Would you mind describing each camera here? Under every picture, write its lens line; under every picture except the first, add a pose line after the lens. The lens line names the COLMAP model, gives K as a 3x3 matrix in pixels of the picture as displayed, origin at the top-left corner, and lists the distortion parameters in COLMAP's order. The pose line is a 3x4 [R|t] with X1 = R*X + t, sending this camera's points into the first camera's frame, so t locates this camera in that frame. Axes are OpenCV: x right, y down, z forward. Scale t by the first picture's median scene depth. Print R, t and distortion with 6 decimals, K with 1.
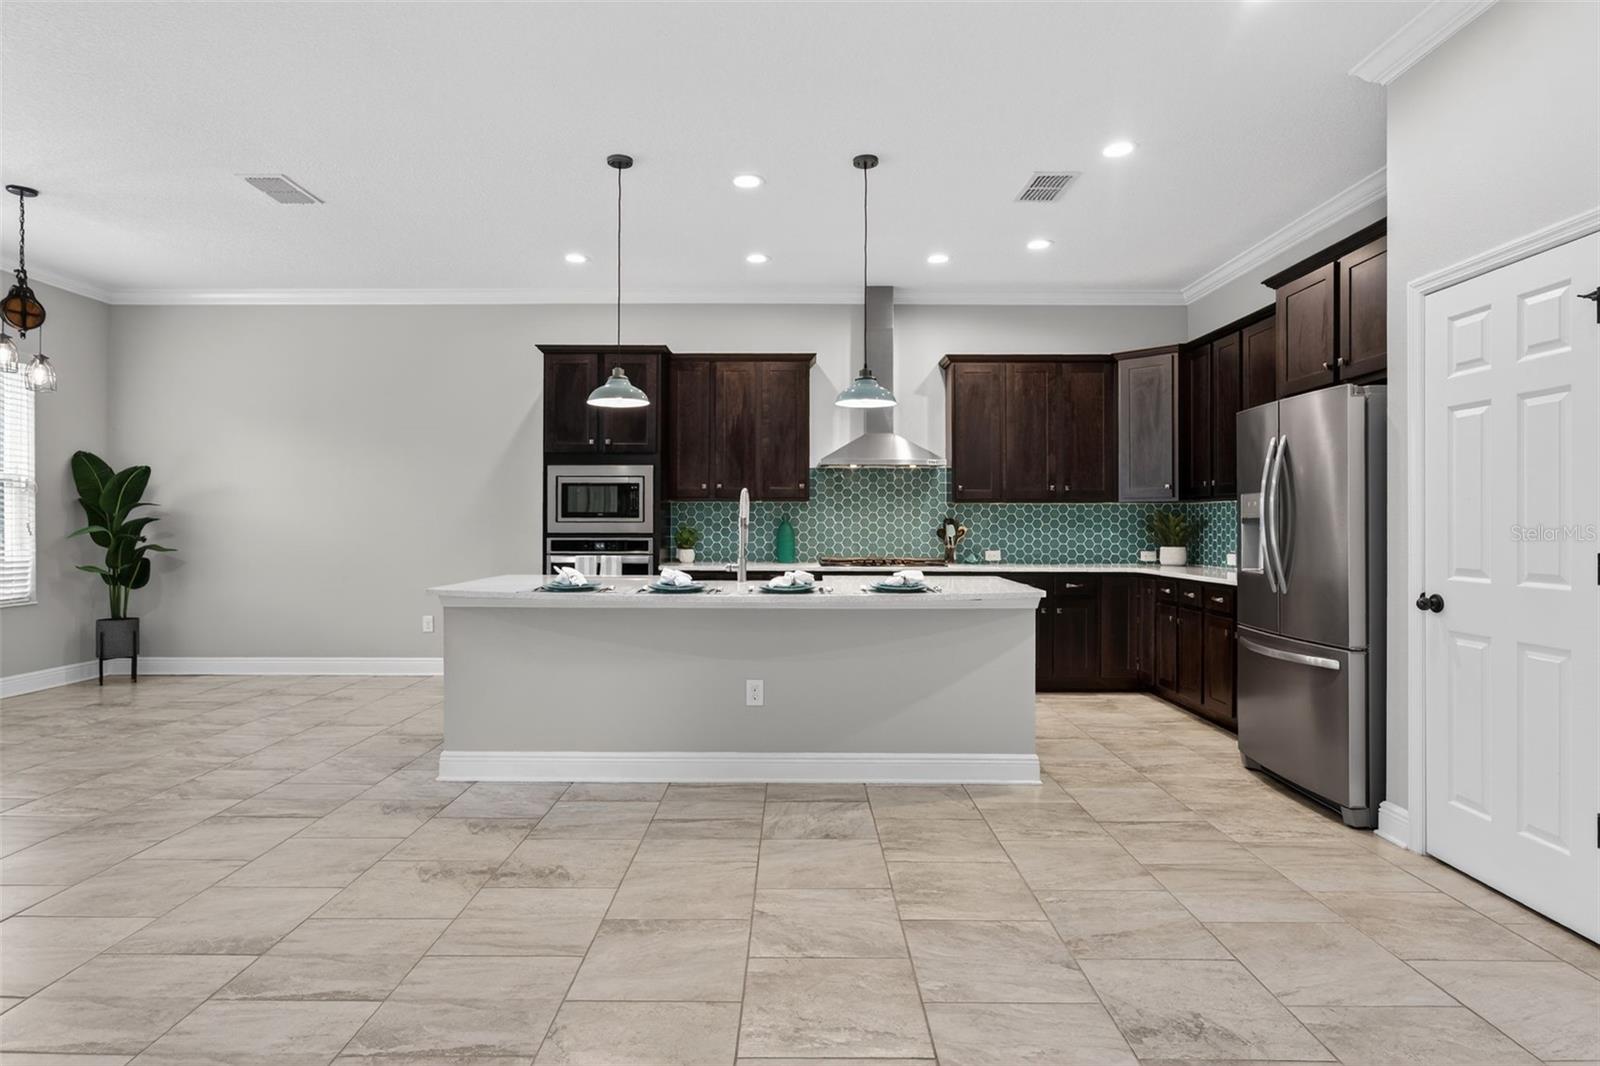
lens RADIAL K [[868.0, 0, 797.7], [0, 868.0, 523.1], [0, 0, 1]] dist [-0.002290, -0.000415]
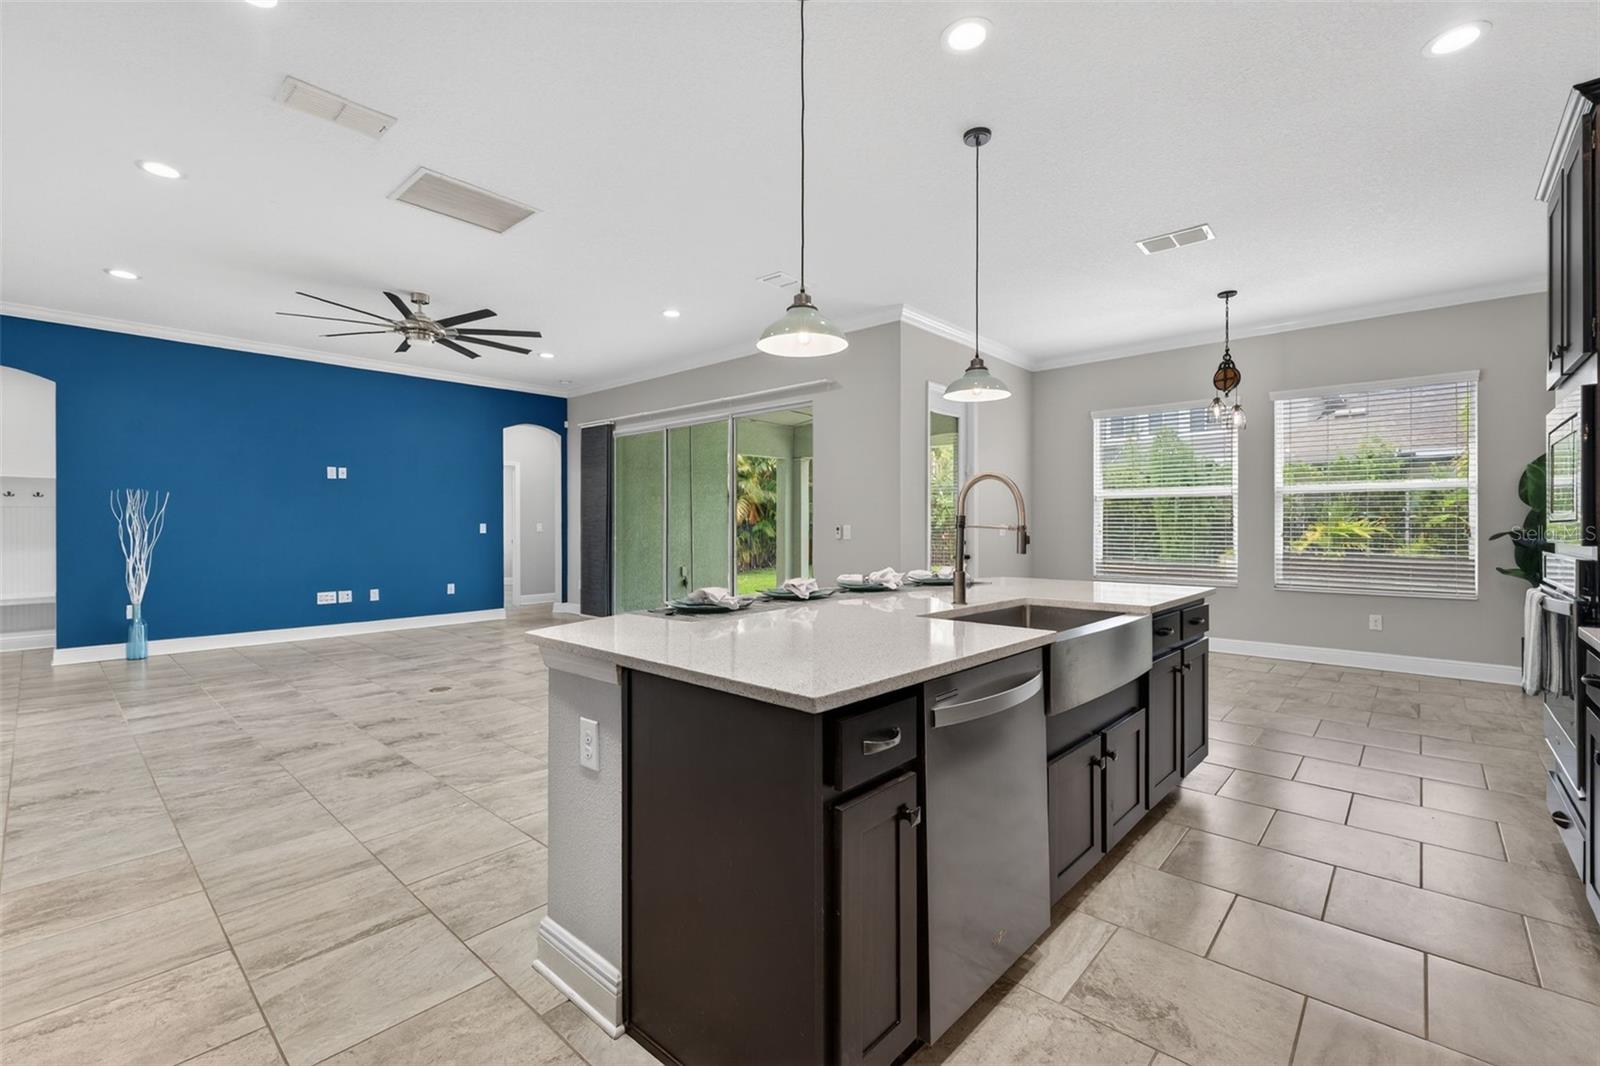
lens RADIAL K [[691.8, 0, 800.0], [0, 691.8, 533.0], [0, 0, 1]] dist [-0.002814, -0.000145]
pose [[-0.666680, 0.007129, -0.745310, 0.323306], [0.001391, 0.999964, 0.008321, 0.001859], [0.745343, 0.004511, -0.666666, 0.919893]]
